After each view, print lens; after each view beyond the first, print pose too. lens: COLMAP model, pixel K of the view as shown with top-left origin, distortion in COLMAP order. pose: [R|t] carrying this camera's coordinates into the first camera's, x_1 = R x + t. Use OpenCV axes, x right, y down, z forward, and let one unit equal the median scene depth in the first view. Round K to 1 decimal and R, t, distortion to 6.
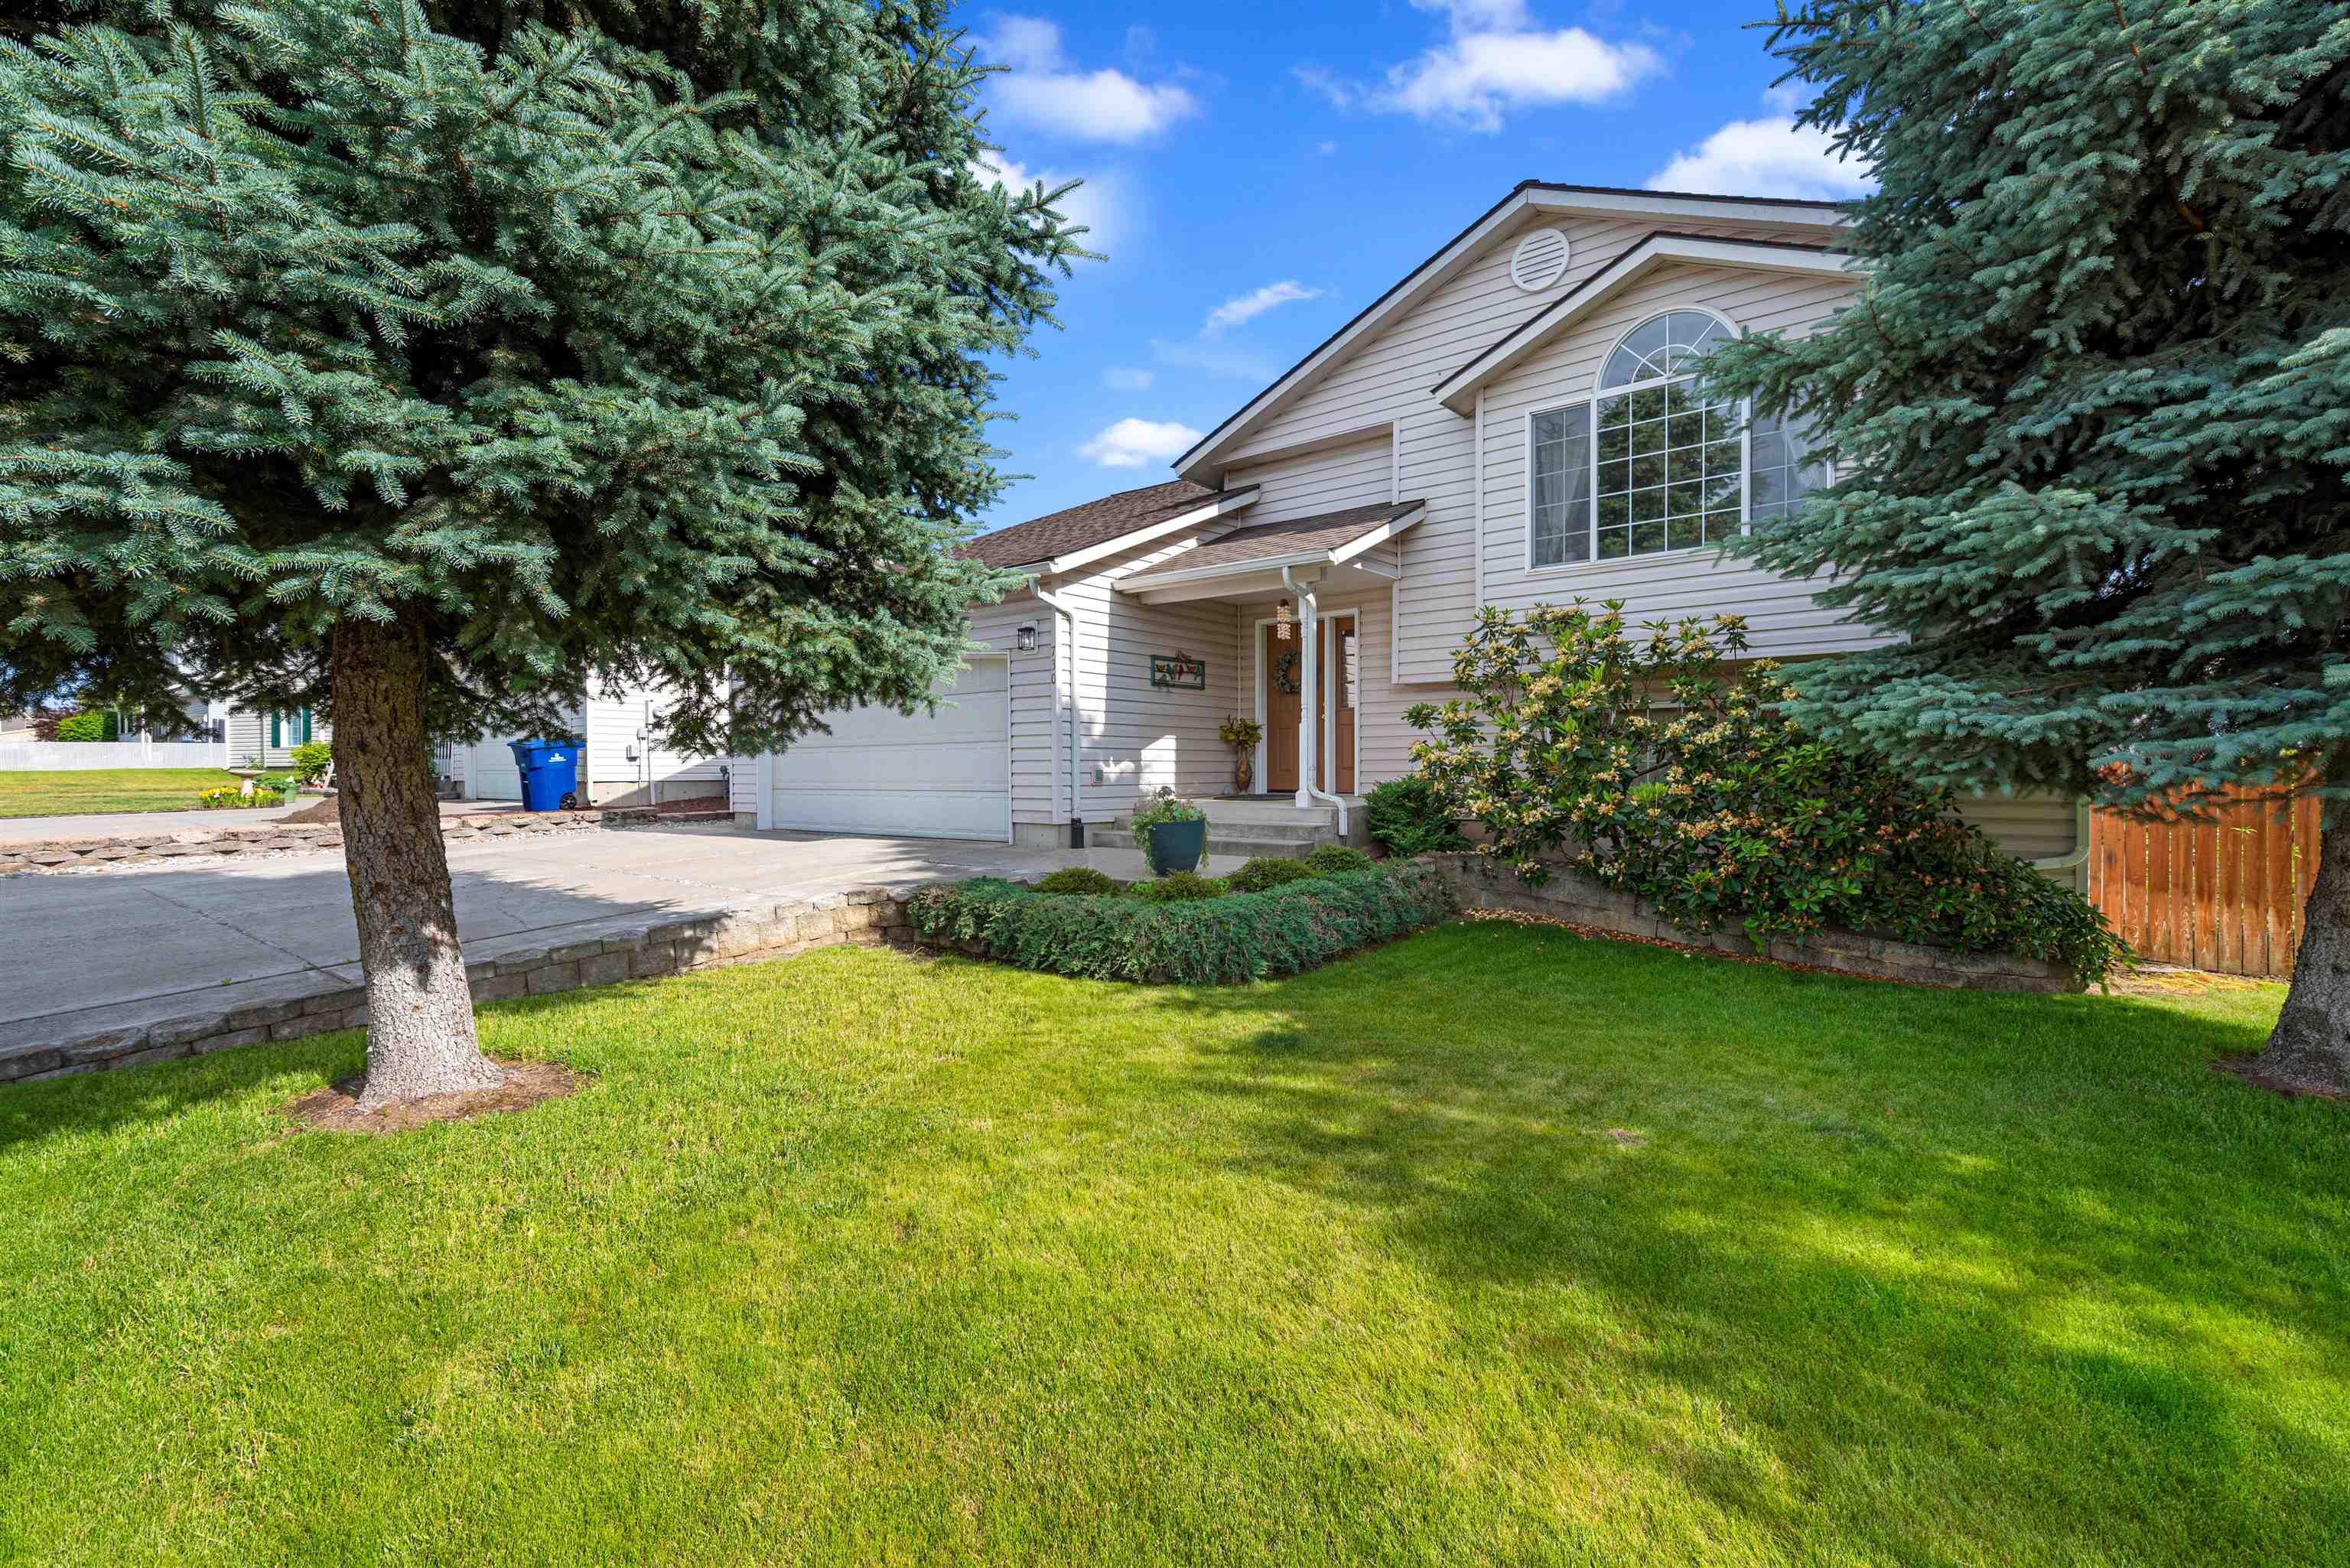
lens RADIAL K [[1055.0, 0, 1171.3], [0, 1055.0, 783.9], [0, 0, 1]] dist [0.002294, 0.000216]
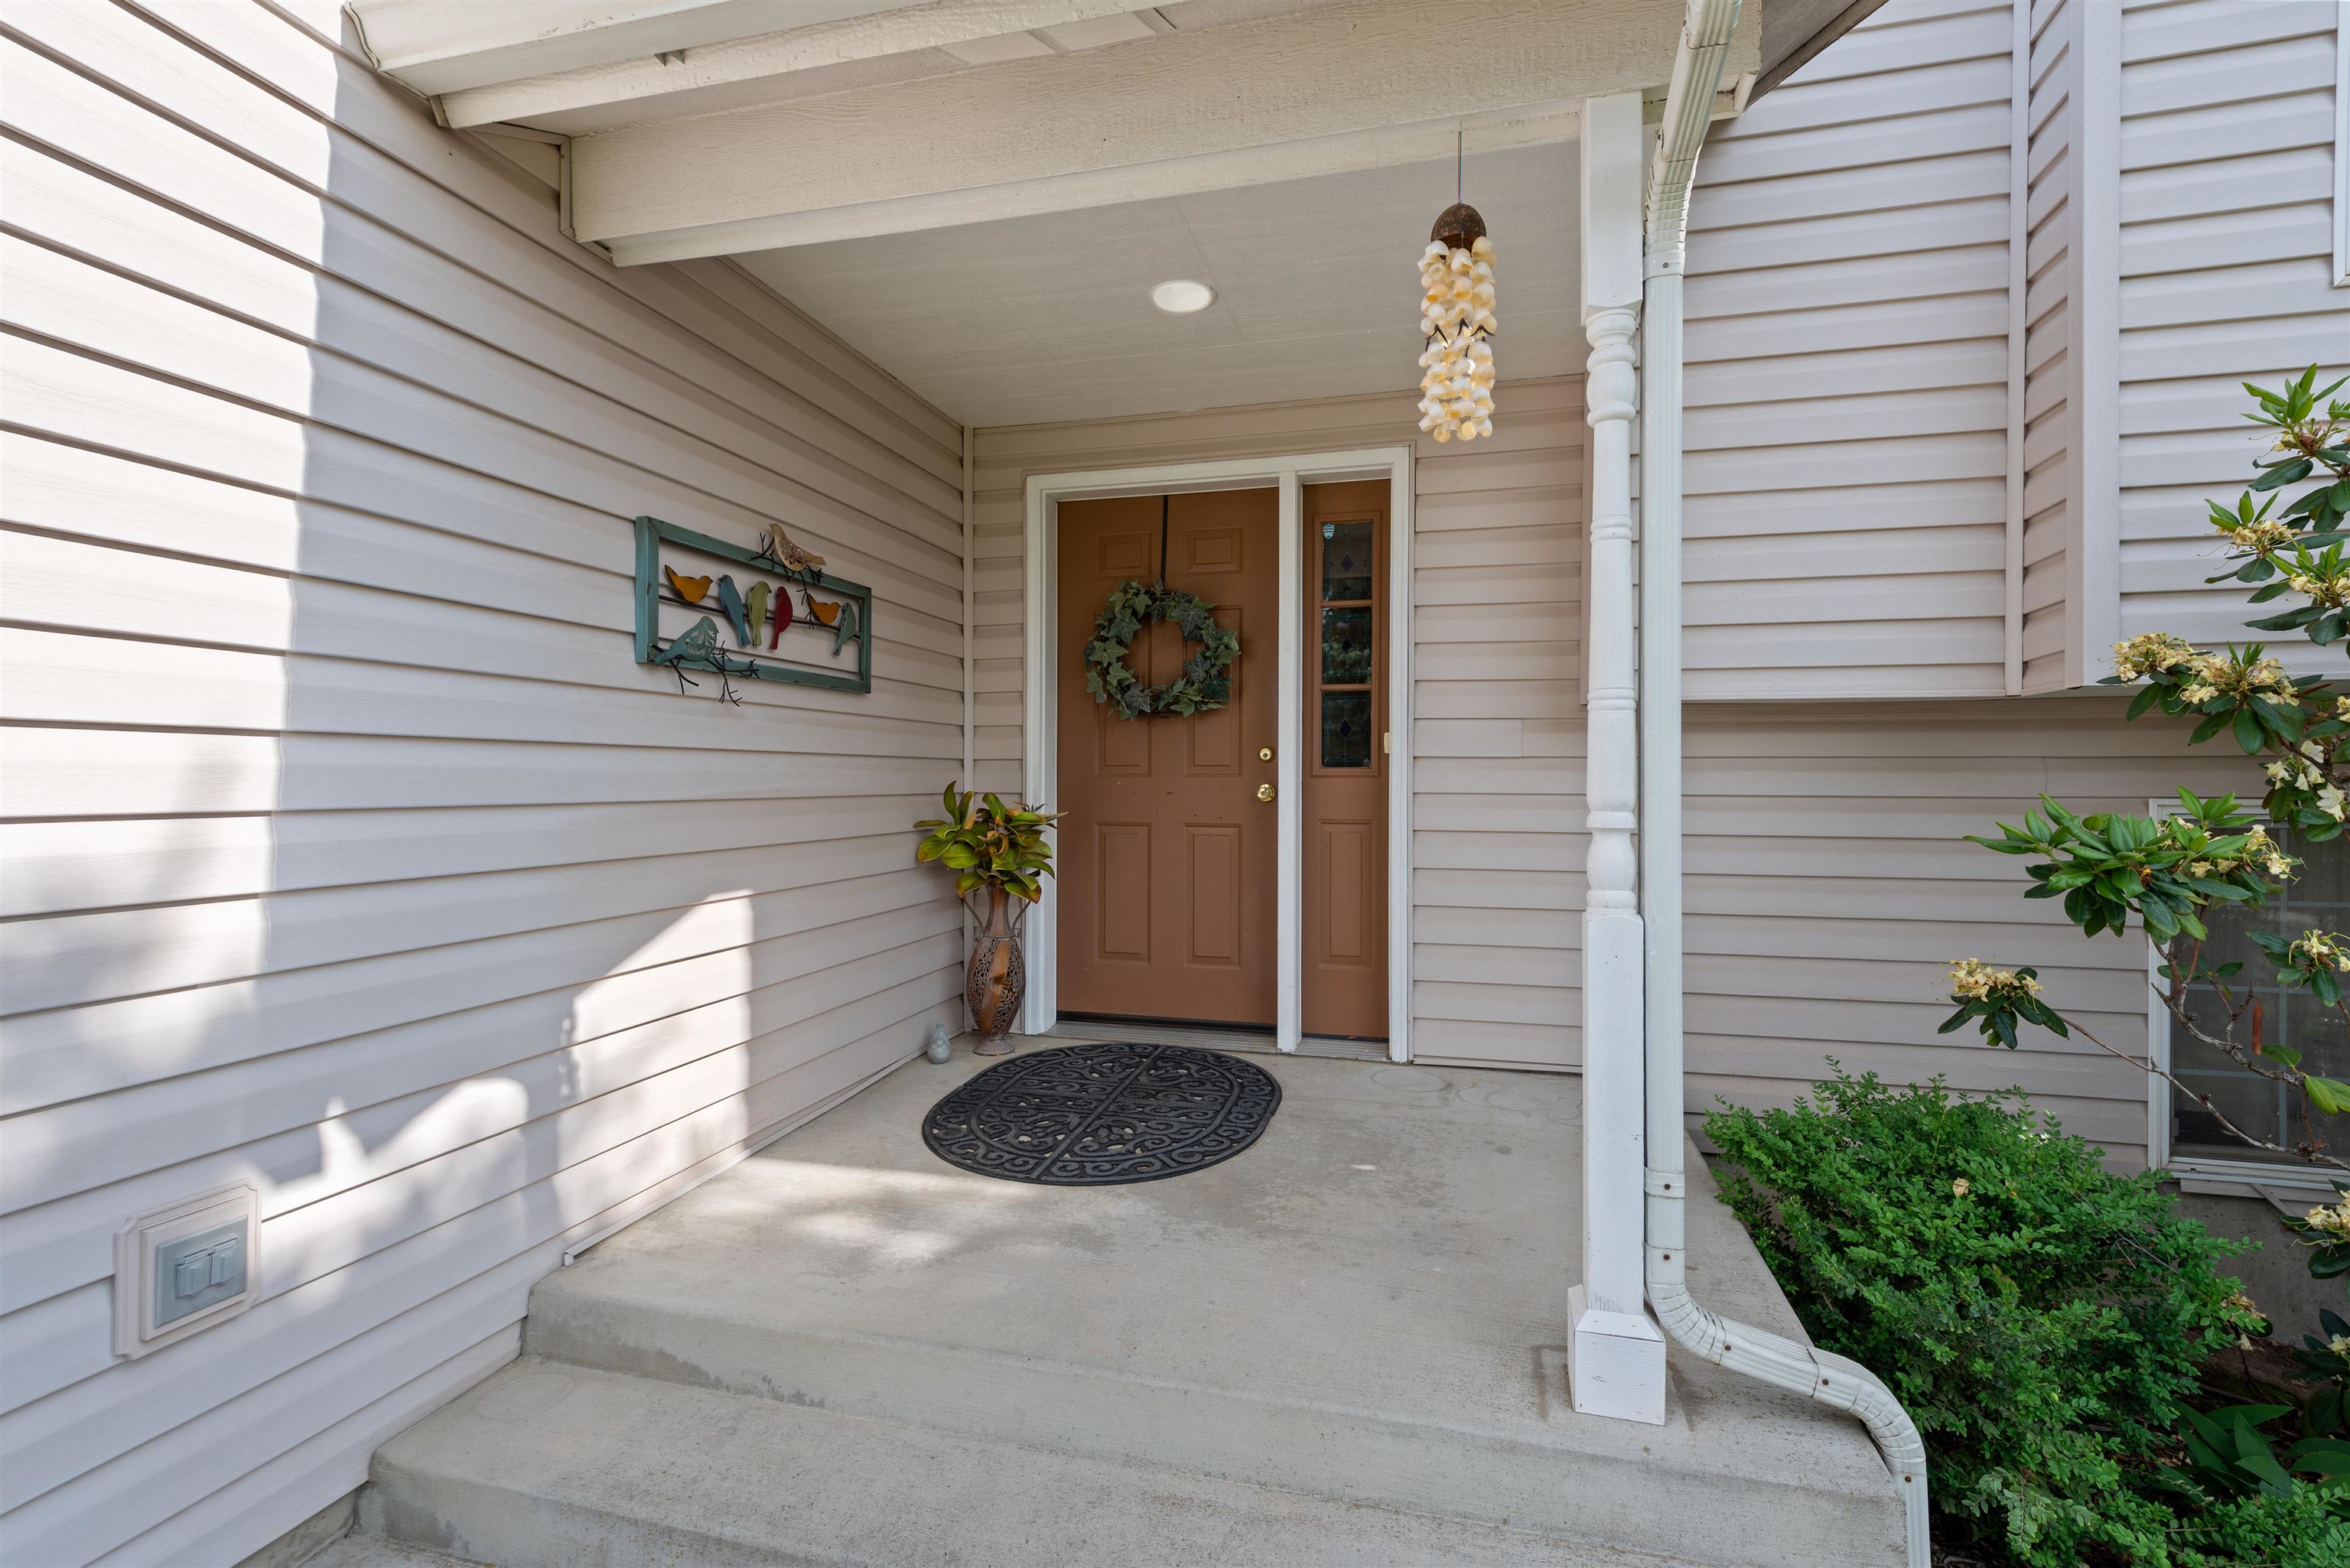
lens RADIAL K [[1055.0, 0, 1184.7], [0, 1055.0, 789.9], [0, 0, 1]] dist [0.002294, 0.000216]
pose [[0.910897, 0.005373, 0.412599, -0.006344], [-0.005150, 0.999985, -0.001651, -0.068028], [-0.412602, -0.000622, 0.910911, 0.757145]]
